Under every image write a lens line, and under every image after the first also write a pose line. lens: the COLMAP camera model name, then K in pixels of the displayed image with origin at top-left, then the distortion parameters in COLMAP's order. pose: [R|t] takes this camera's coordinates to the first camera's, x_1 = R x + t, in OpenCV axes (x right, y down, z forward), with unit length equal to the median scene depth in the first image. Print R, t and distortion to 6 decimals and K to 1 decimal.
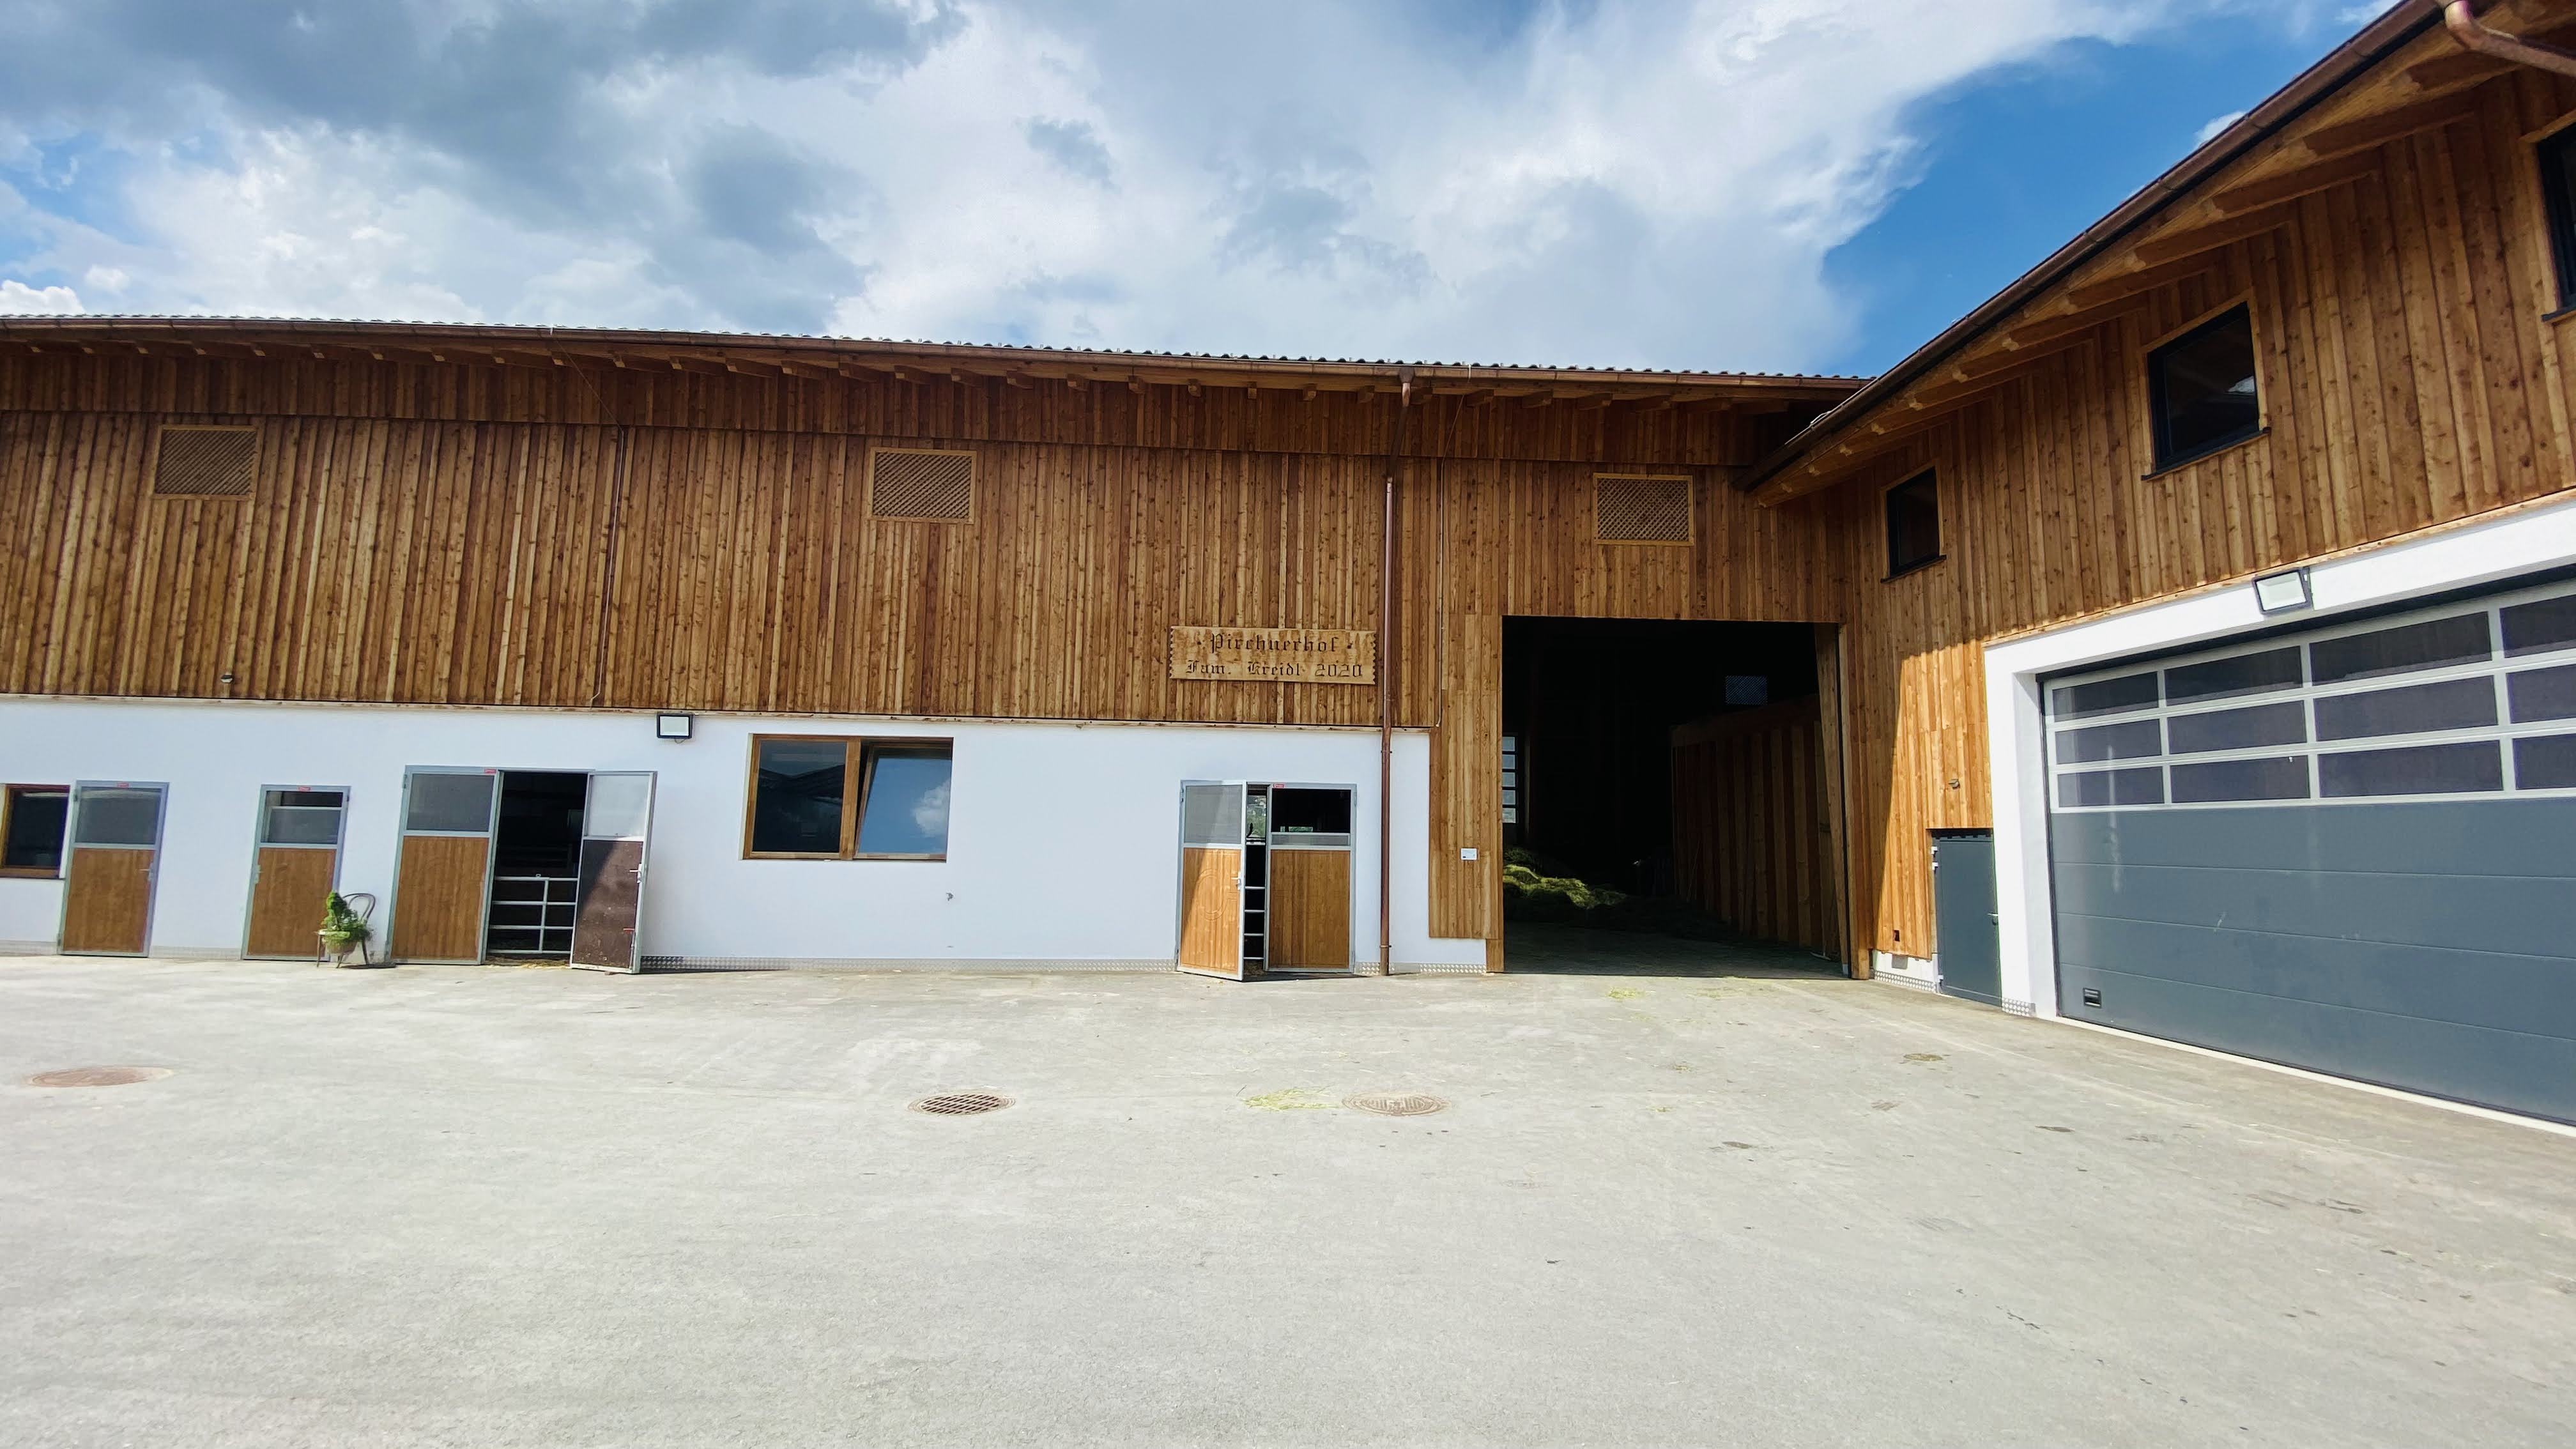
lens RADIAL K [[1041.5, 0, 1305.1], [0, 1041.5, 720.5], [0, 0, 1]] dist [0.017079, -0.017563]
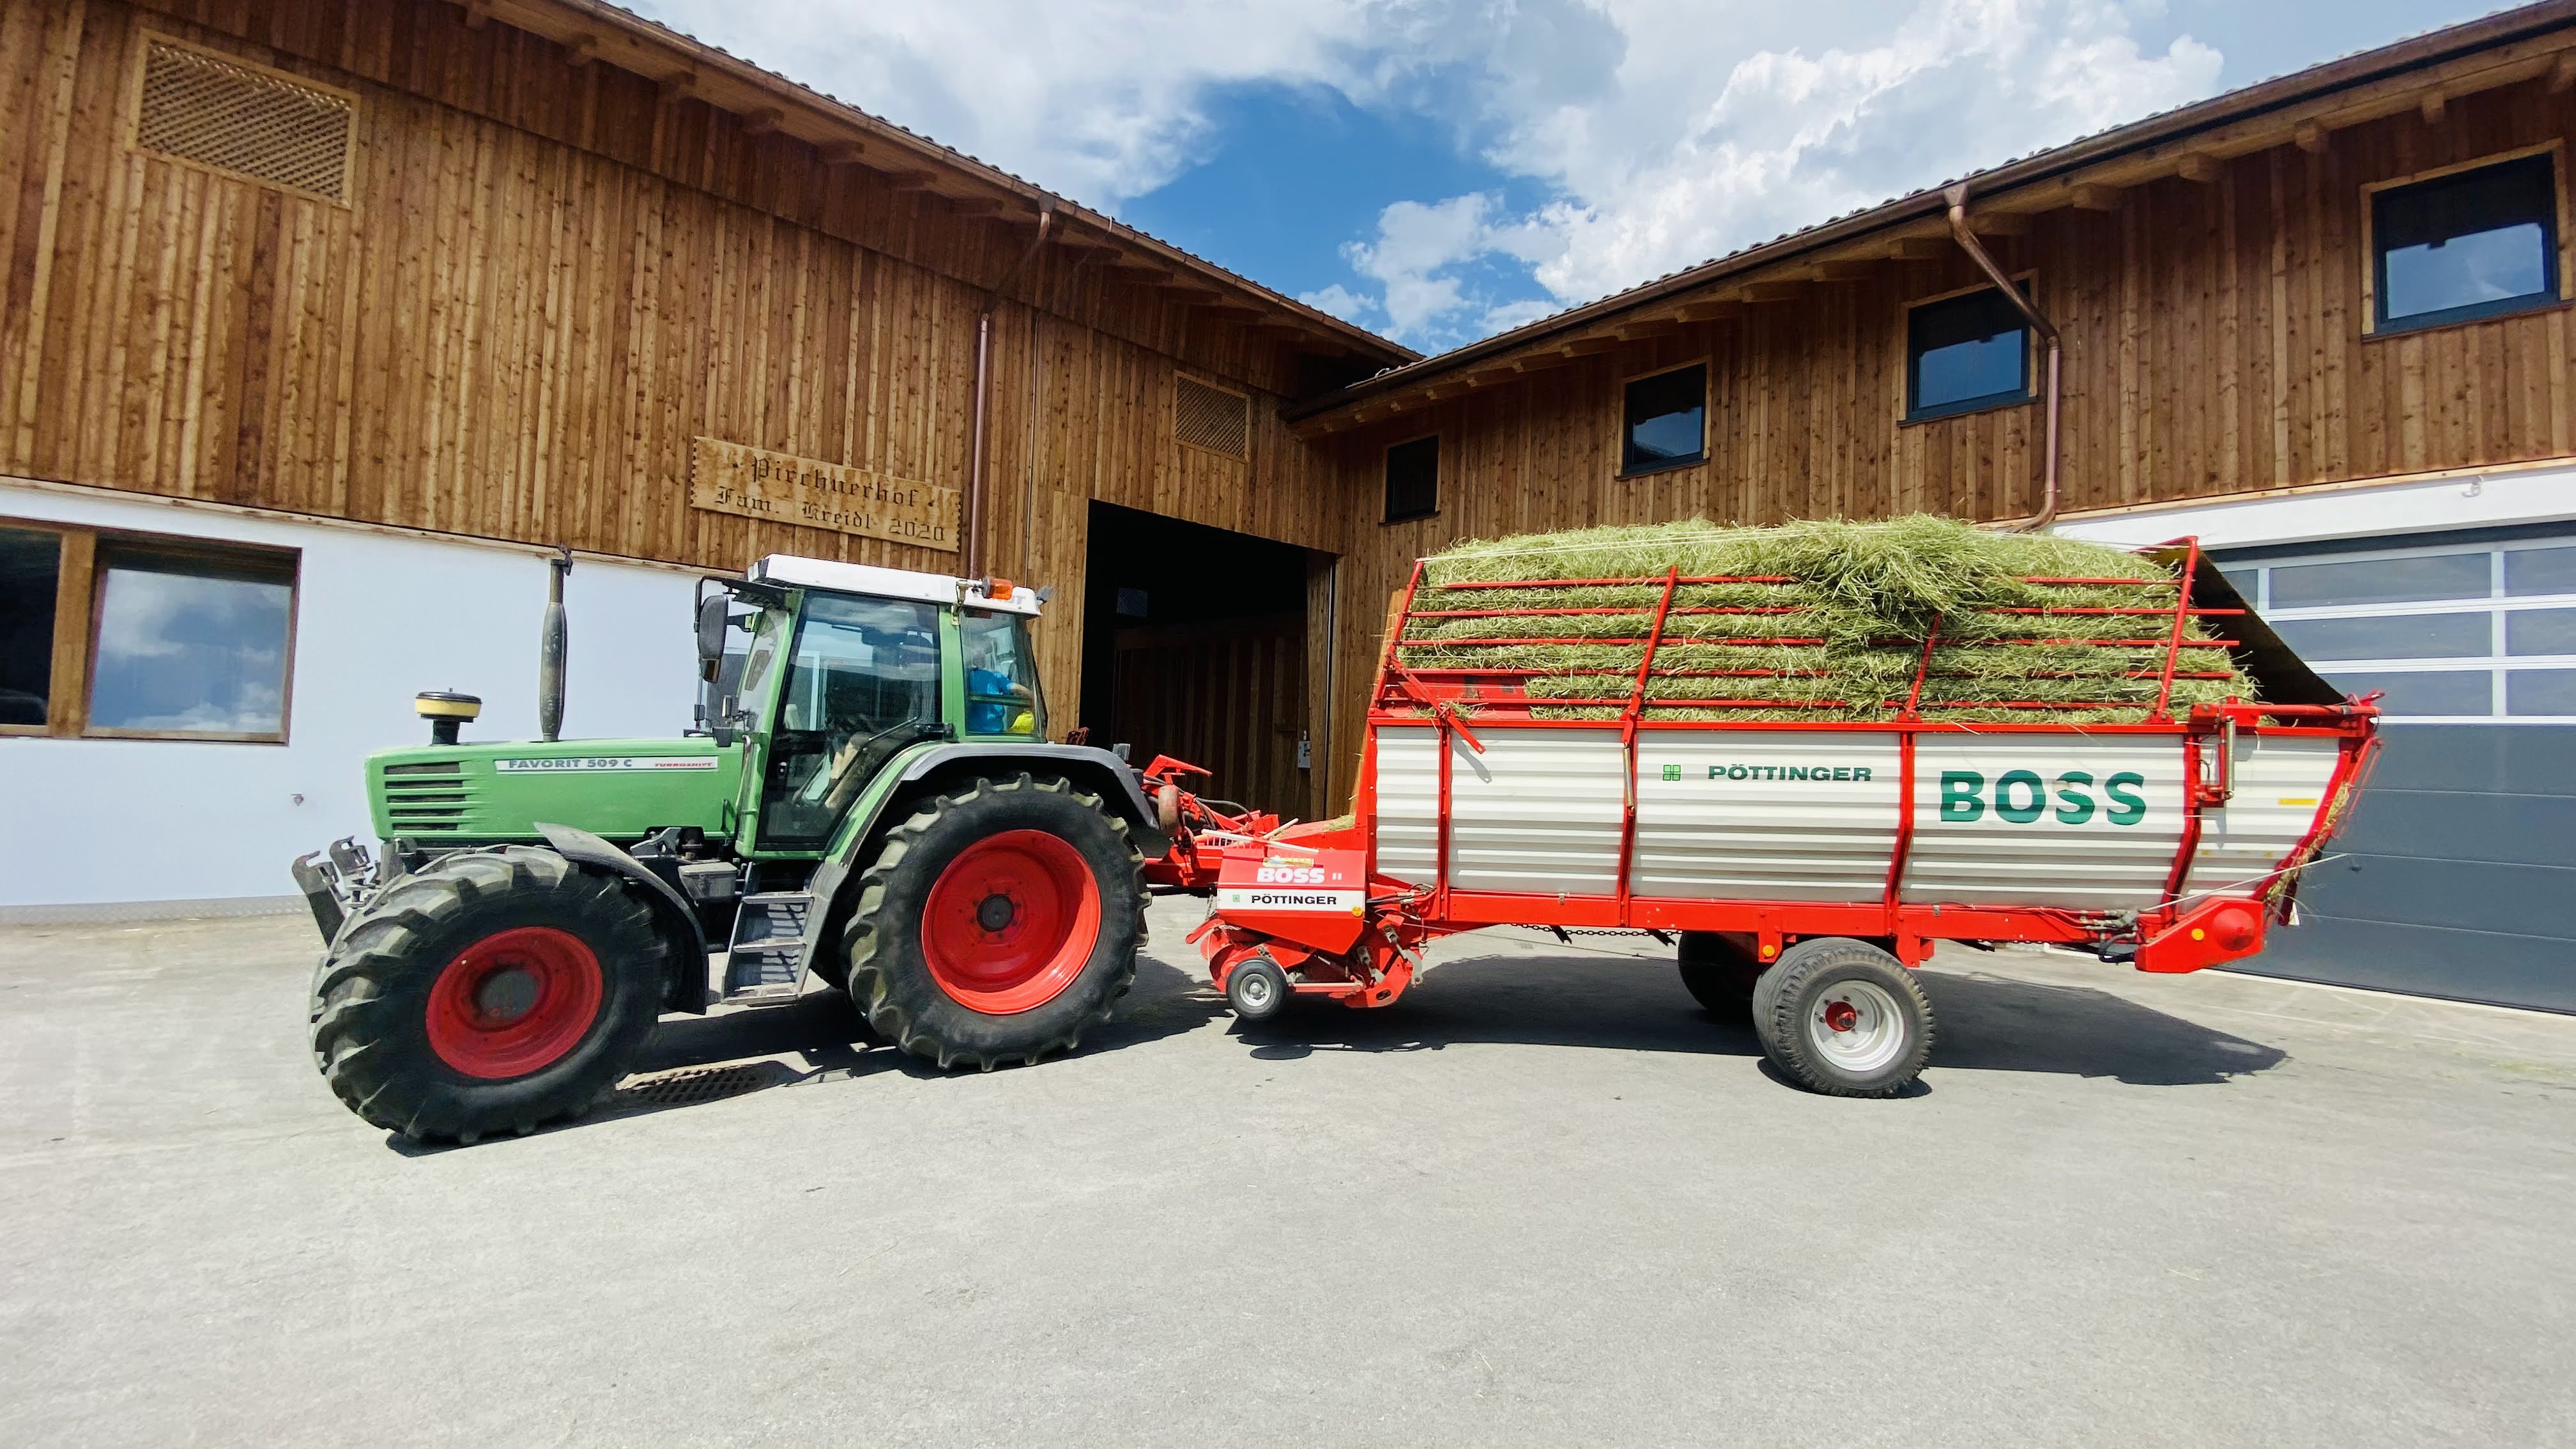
lens RADIAL K [[1038.2, 0, 1276.4], [0, 1038.2, 716.3], [0, 0, 1]] dist [0.030919, -0.030771]
pose [[0.776860, 0.037714, 0.628543, -0.268343], [-0.091151, 0.994426, 0.052992, 0.031175], [-0.623041, -0.098460, 0.775968, 0.143225]]
